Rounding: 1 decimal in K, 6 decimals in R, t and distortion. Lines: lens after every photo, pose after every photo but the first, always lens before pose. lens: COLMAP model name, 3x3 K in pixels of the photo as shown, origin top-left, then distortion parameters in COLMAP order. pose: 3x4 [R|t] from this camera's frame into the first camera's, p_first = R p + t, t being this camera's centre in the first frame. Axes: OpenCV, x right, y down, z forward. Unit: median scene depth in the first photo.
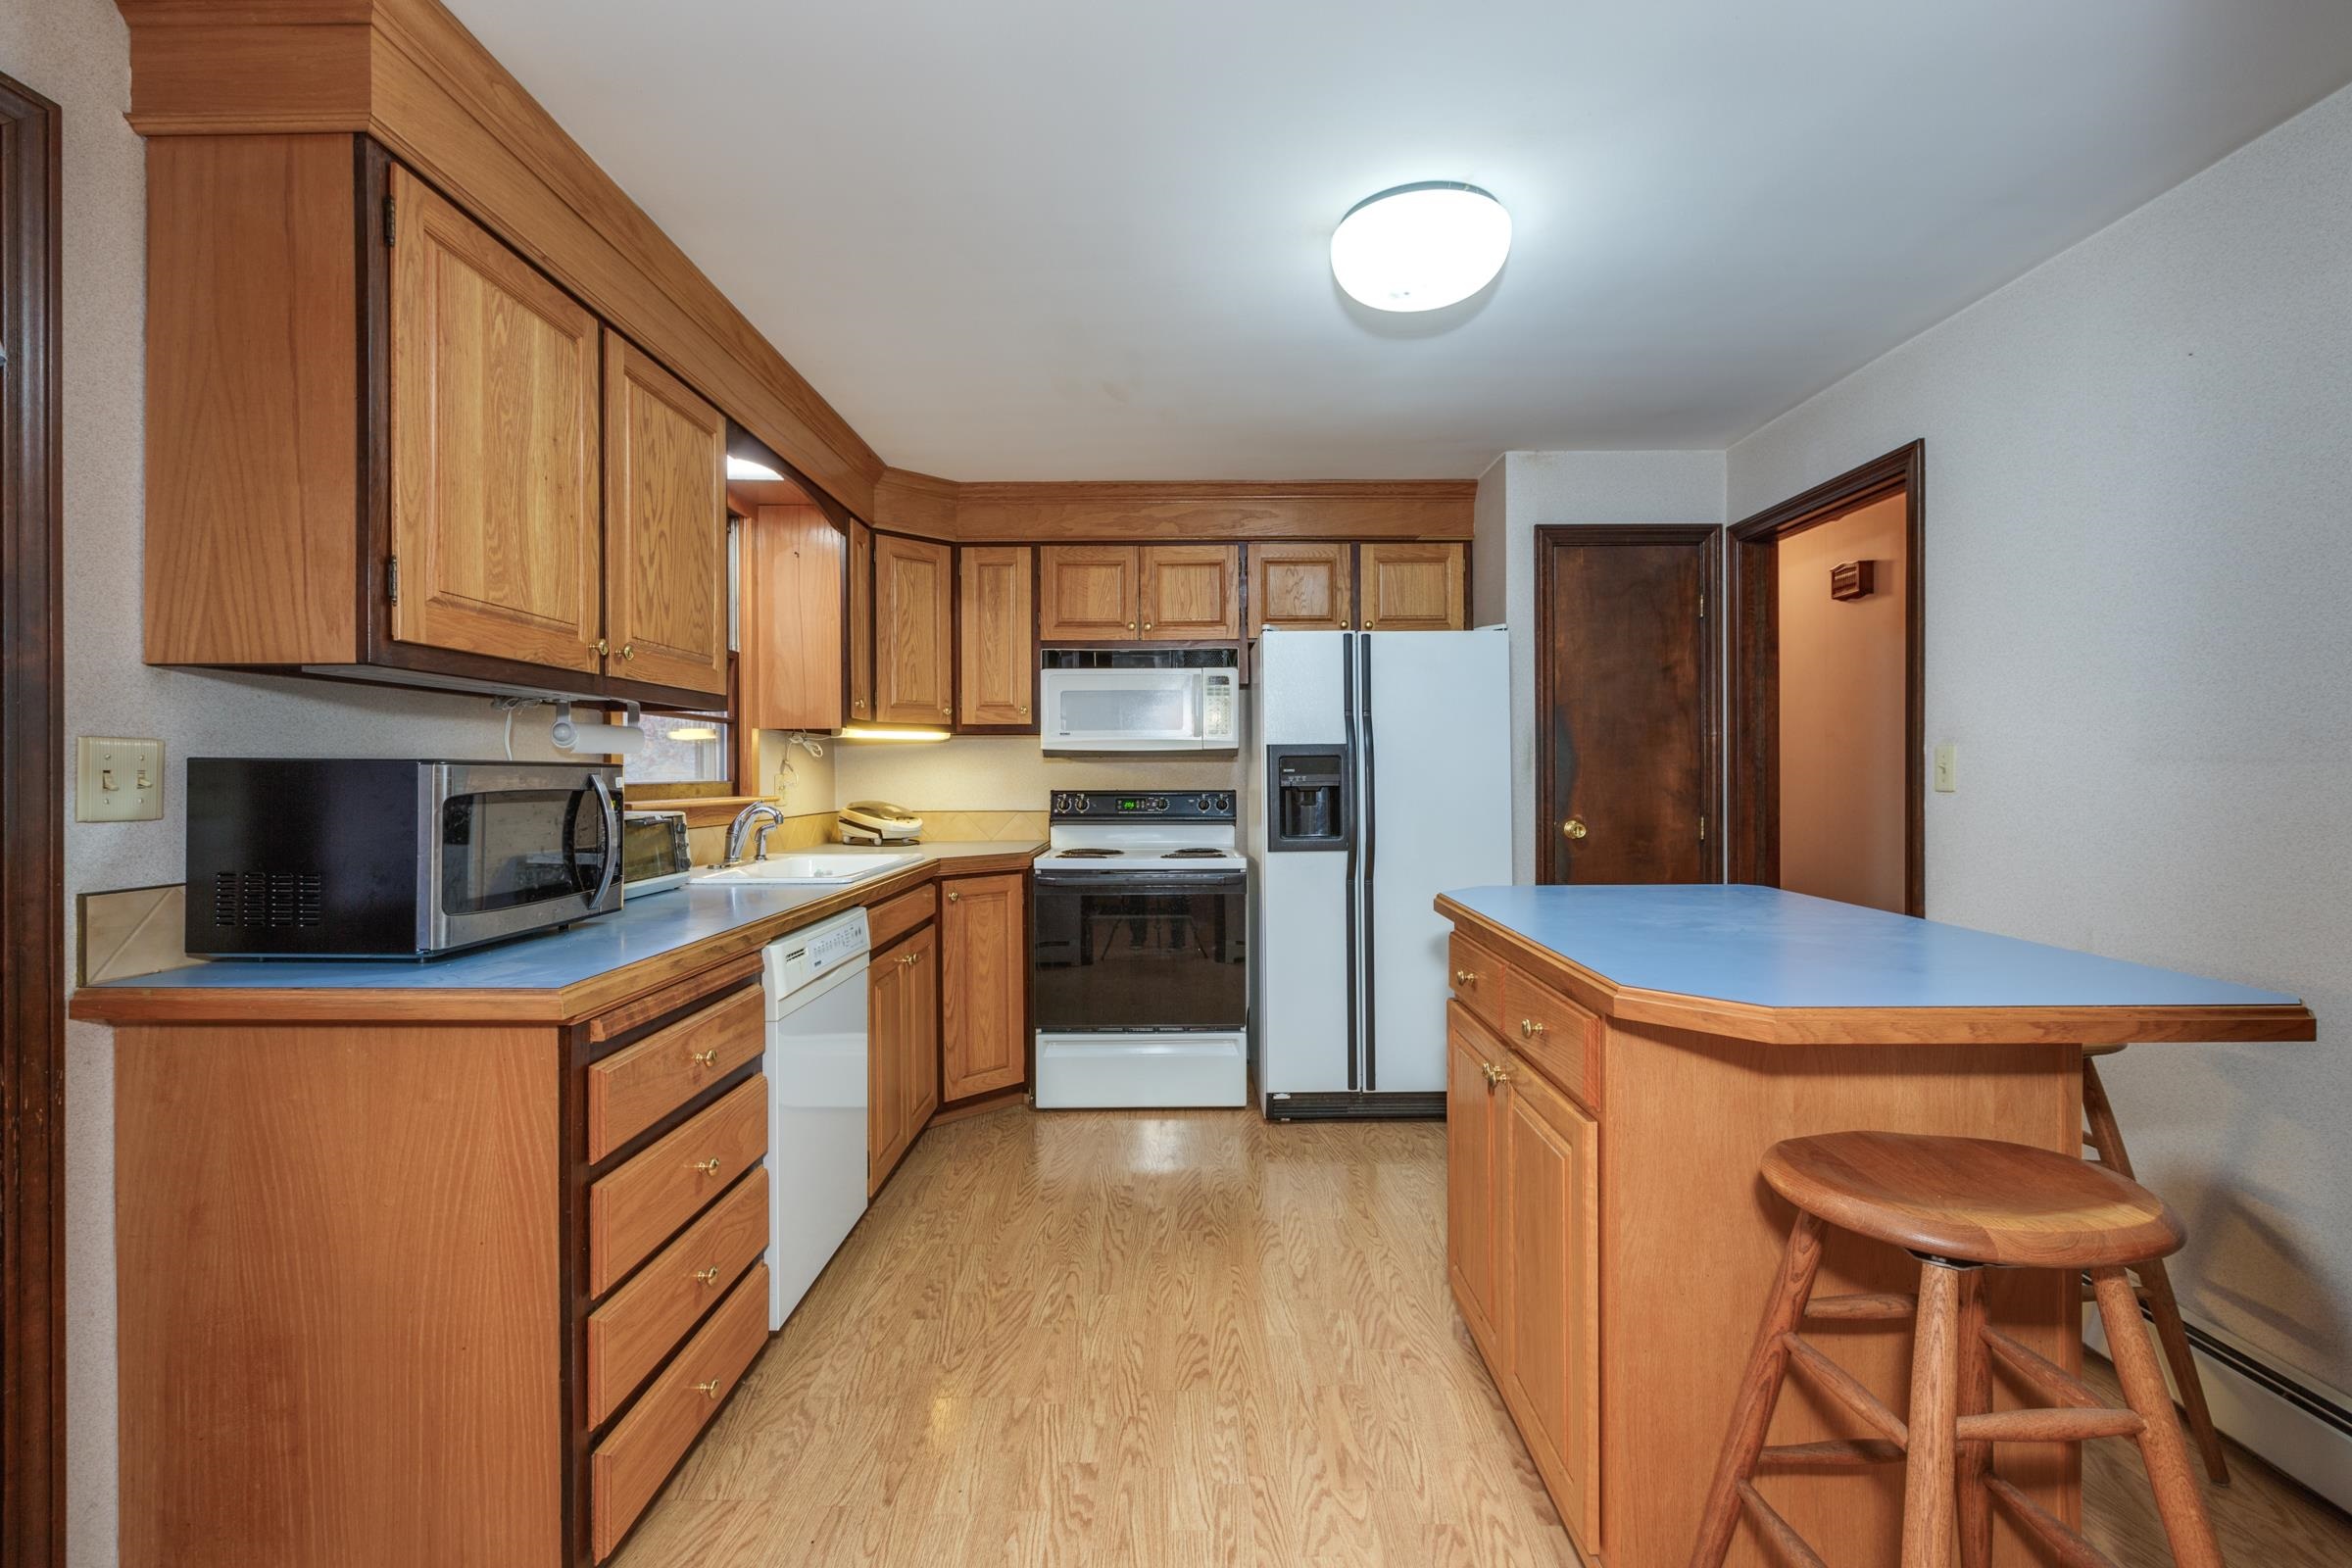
lens RADIAL K [[1054.0, 0, 1167.6], [0, 1054.0, 777.8], [0, 0, 1]] dist [-0.000156, -0.000246]
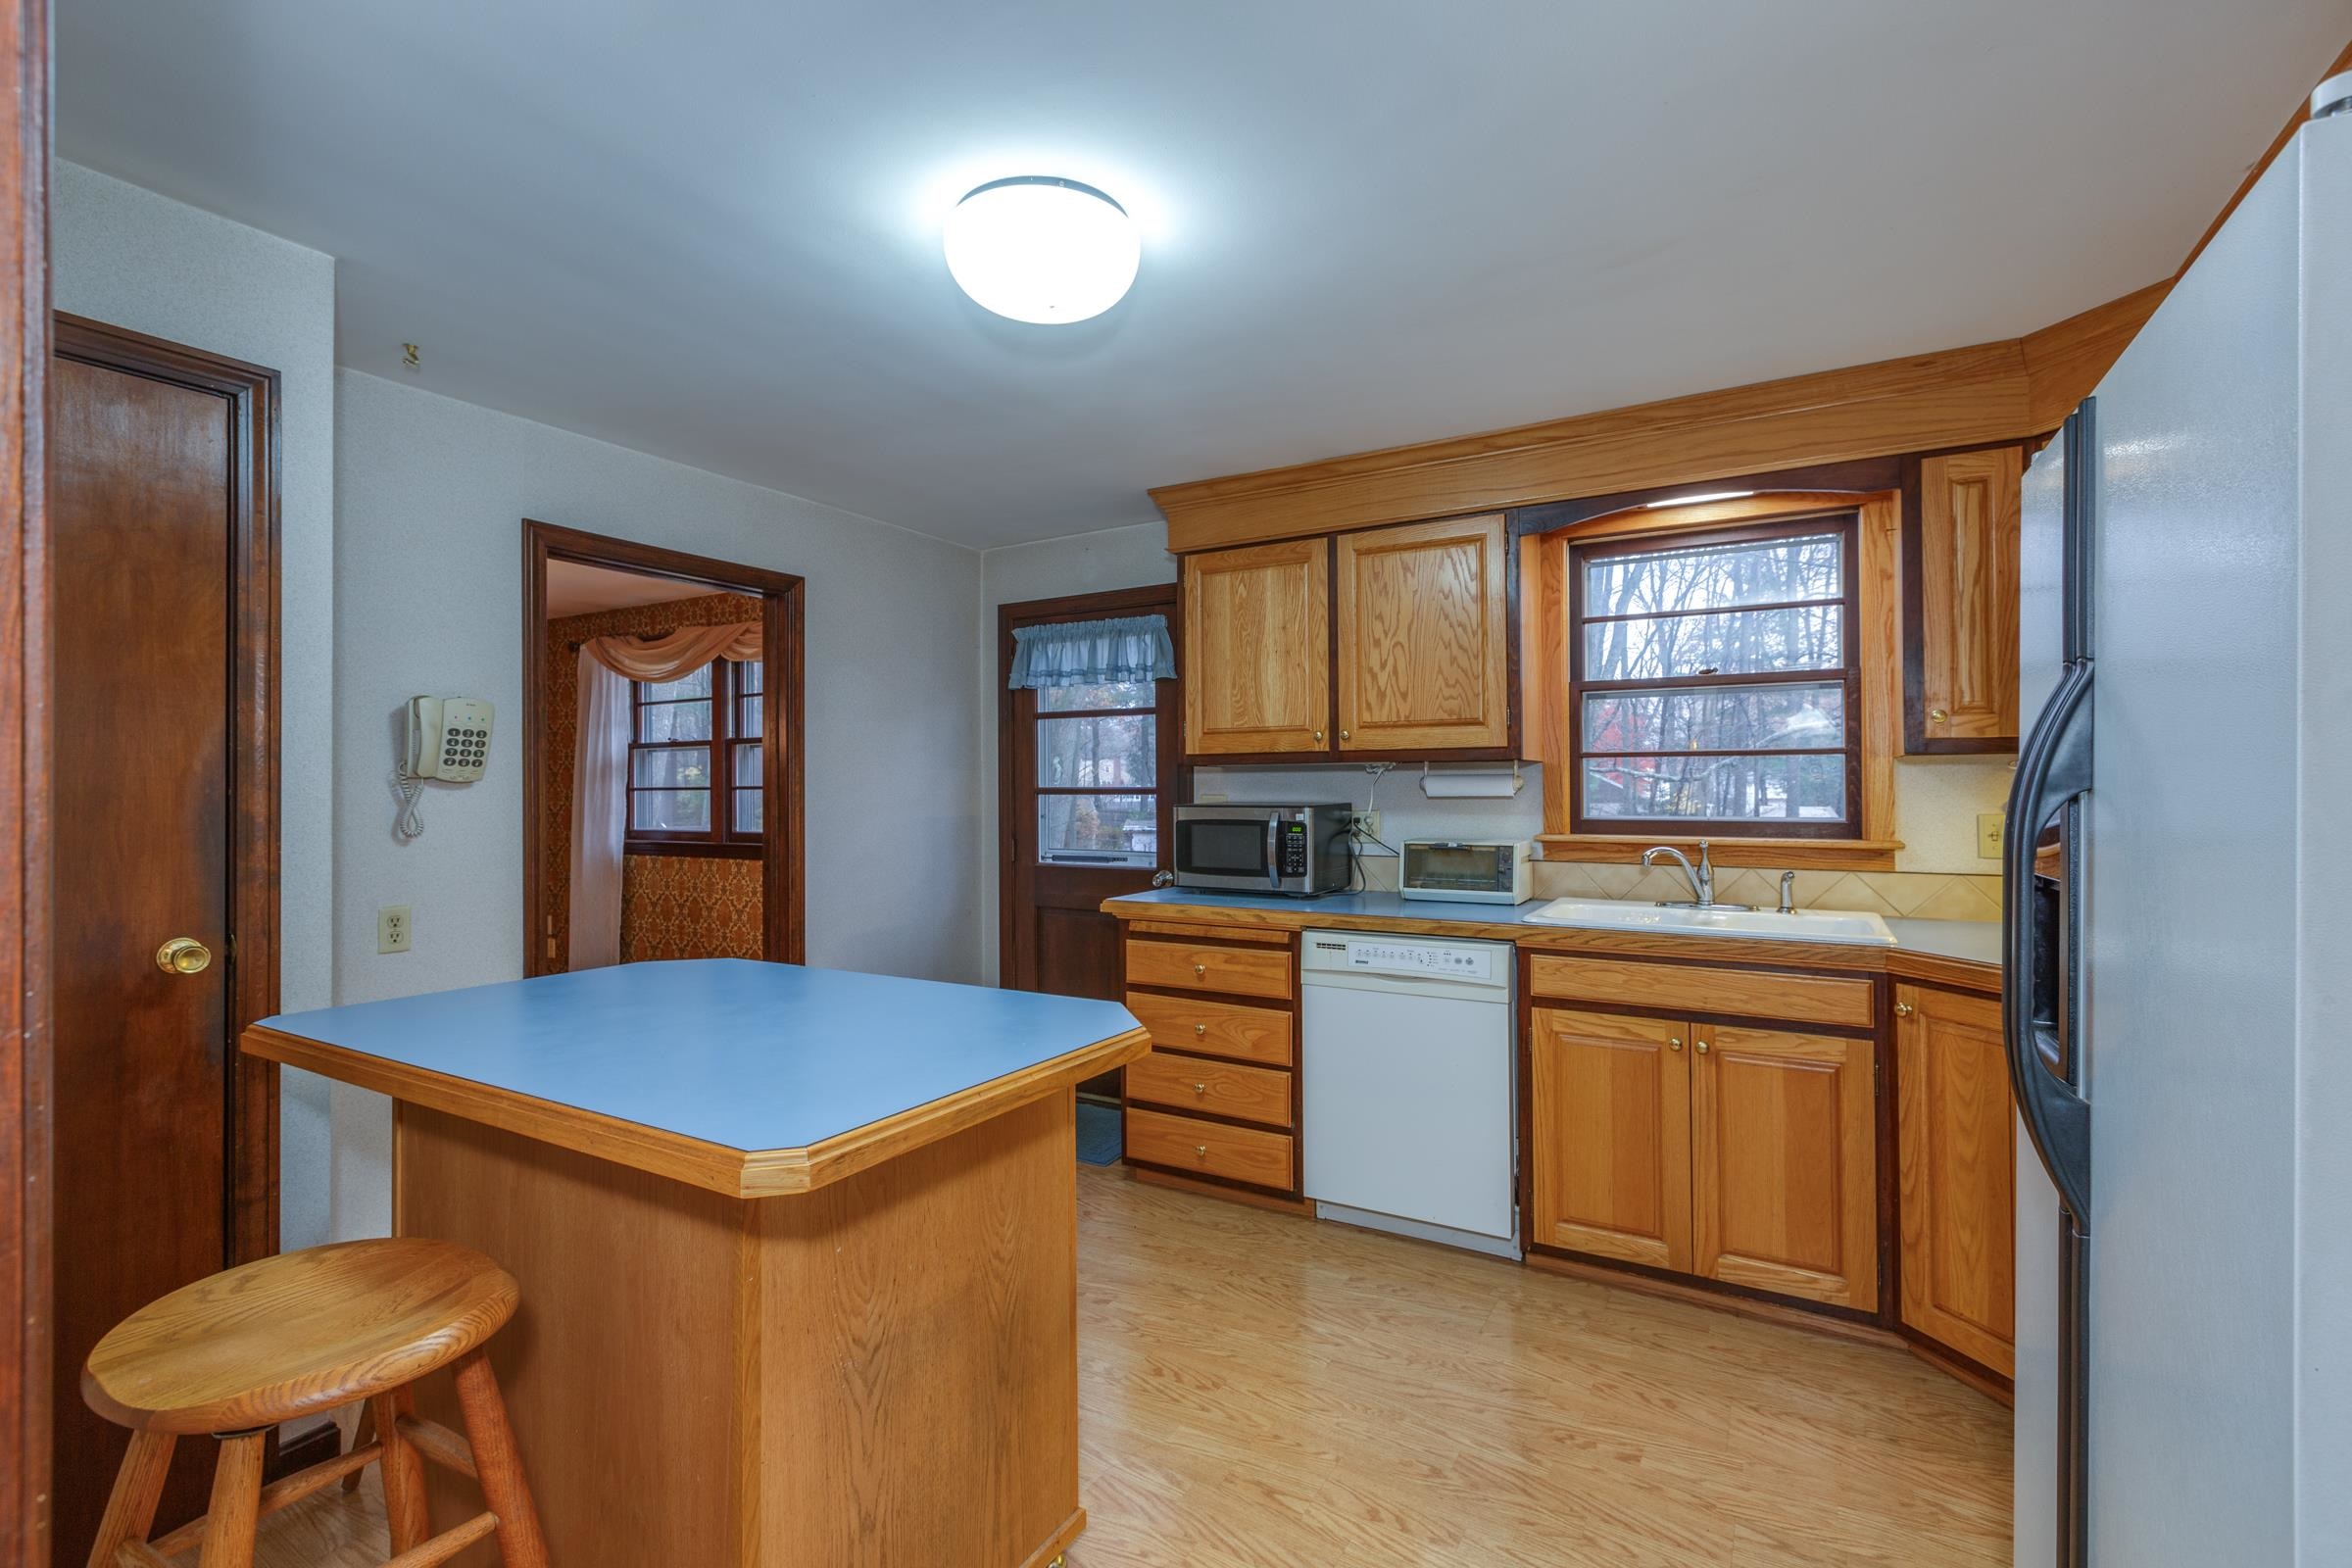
lens RADIAL K [[1059.1, 0, 1184.4], [0, 1059.1, 772.0], [0, 0, 1]] dist [0.000348, 0.000049]
pose [[-0.495690, -0.001607, -0.868498, 0.557157], [0.005670, 0.999971, -0.005087, -0.032088], [0.868481, -0.007446, -0.495666, 0.894712]]
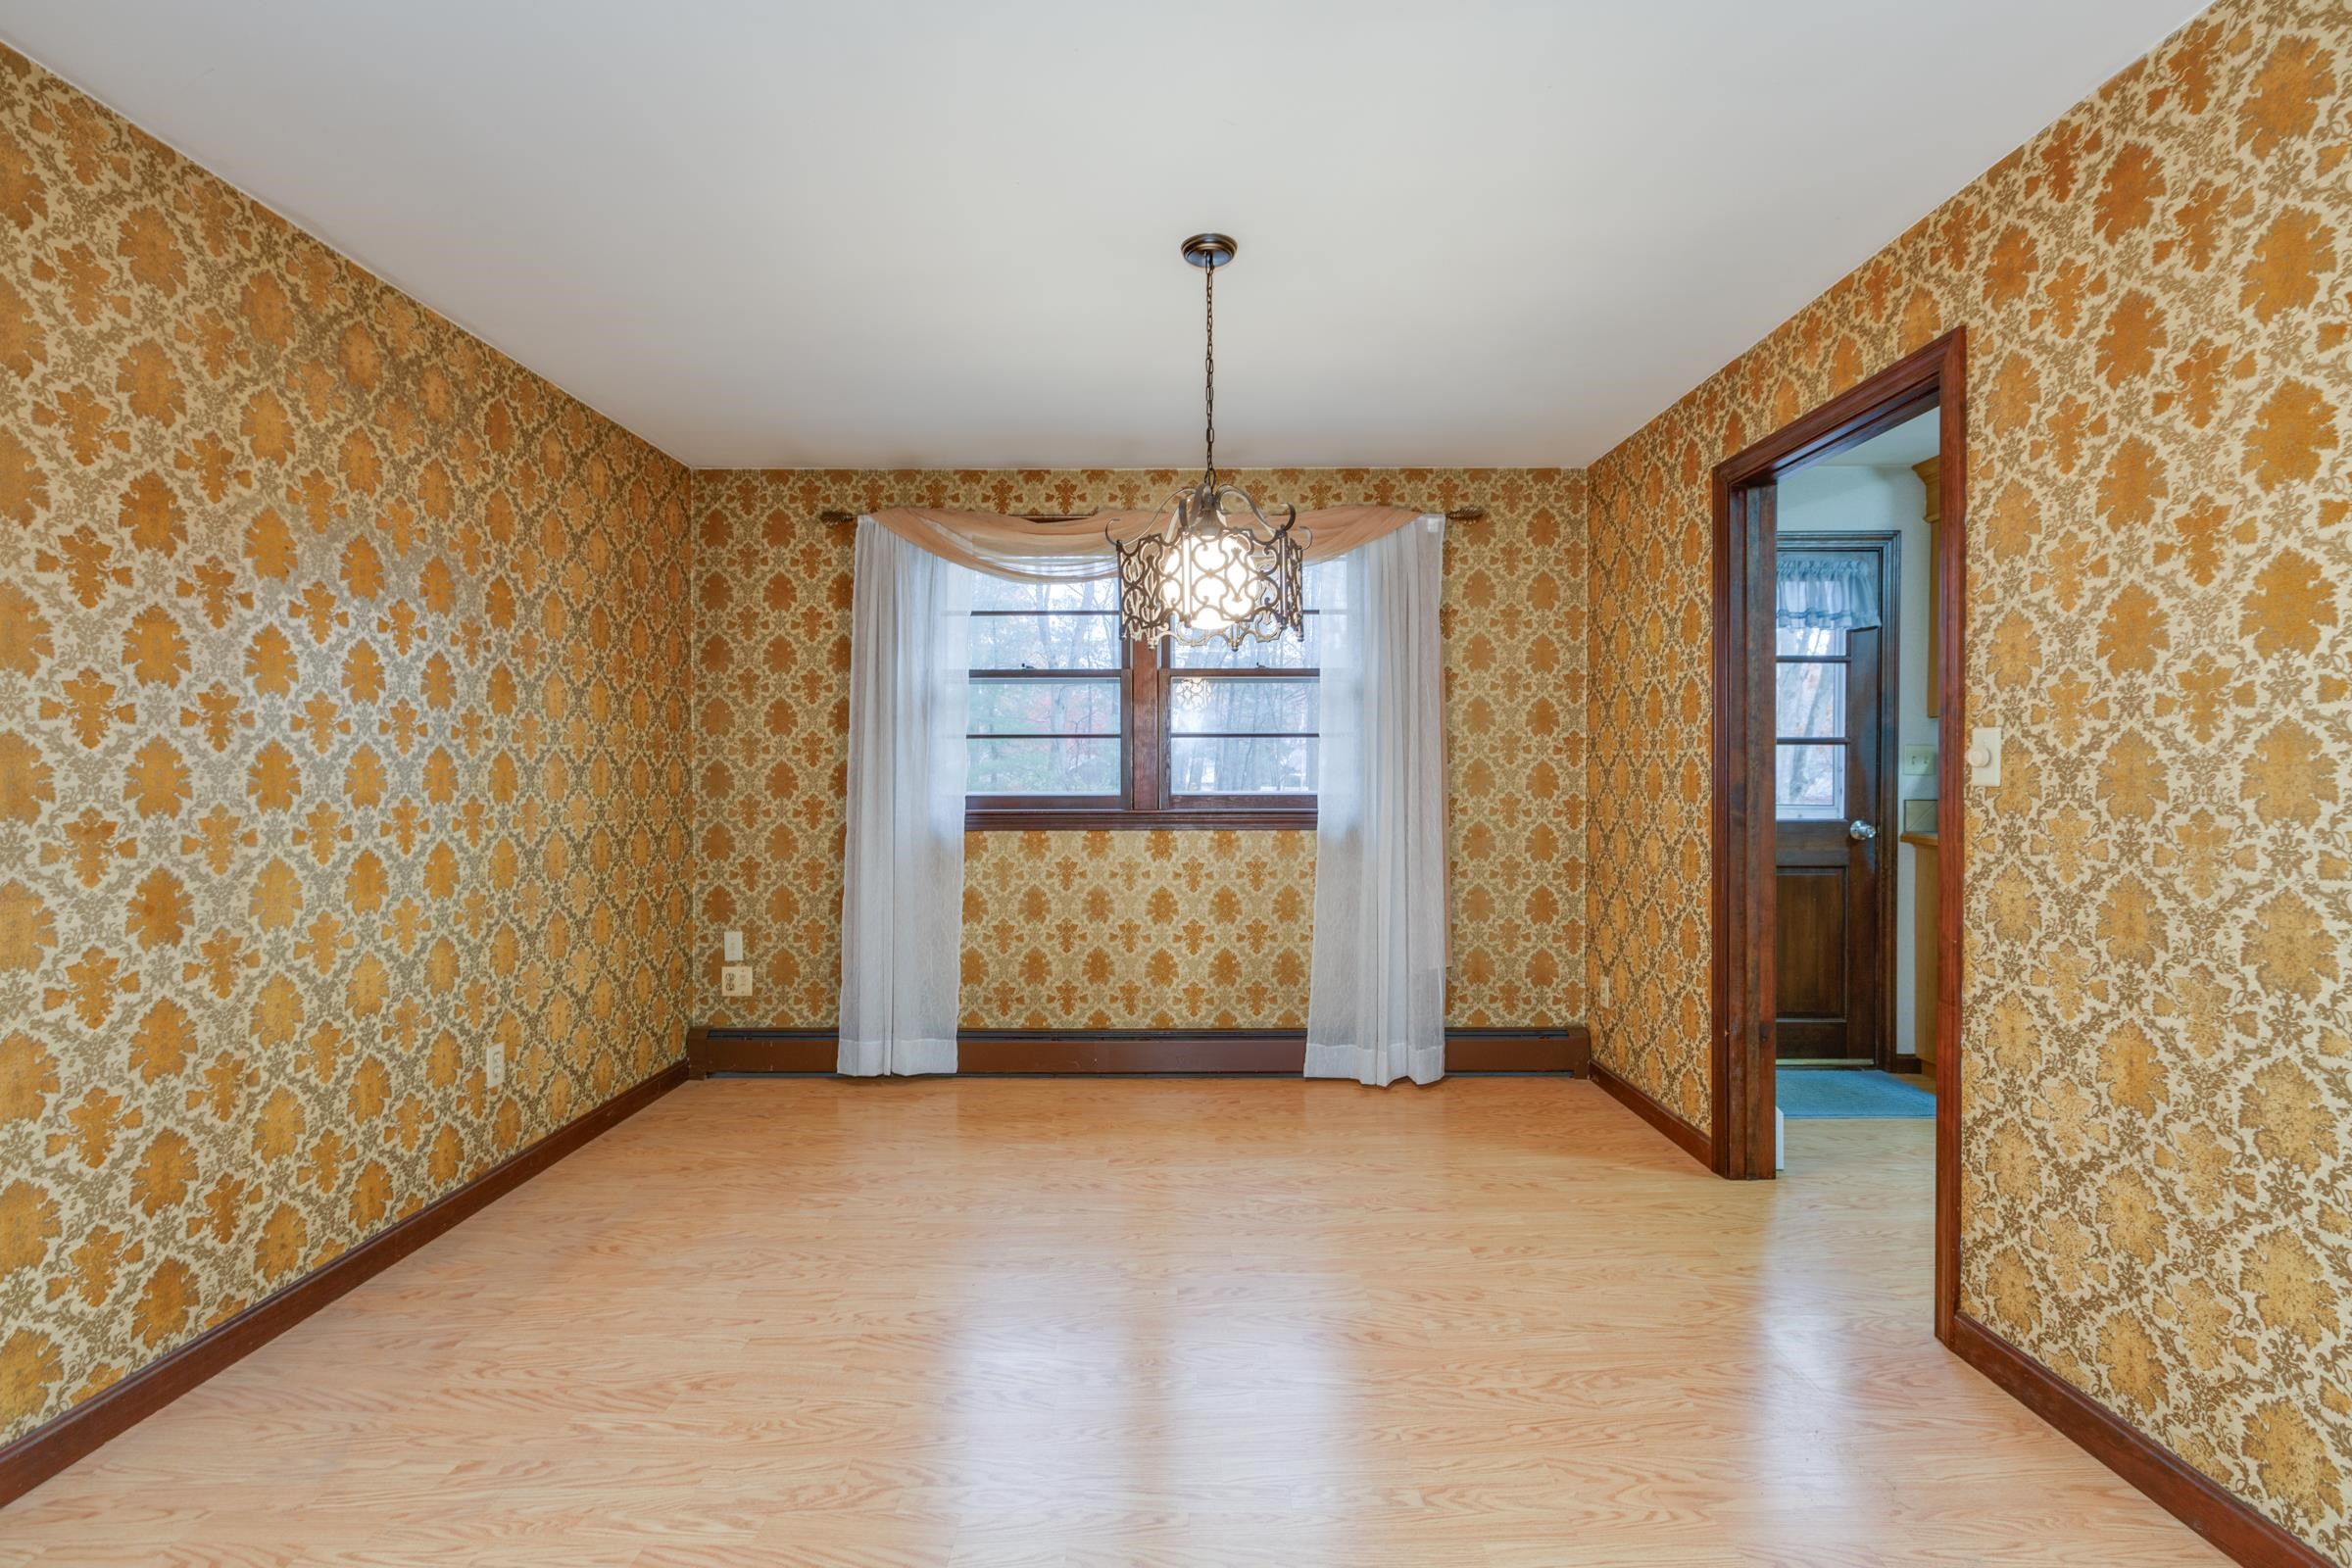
lens RADIAL K [[1047.3, 0, 1172.1], [0, 1047.3, 781.6], [0, 0, 1]] dist [0.000008, -0.000404]
pose [[0.002308, 0.013697, -0.999904, 0.685733], [-0.003855, 0.999899, 0.013688, 0.011447], [0.999990, 0.003823, 0.002360, -0.378733]]
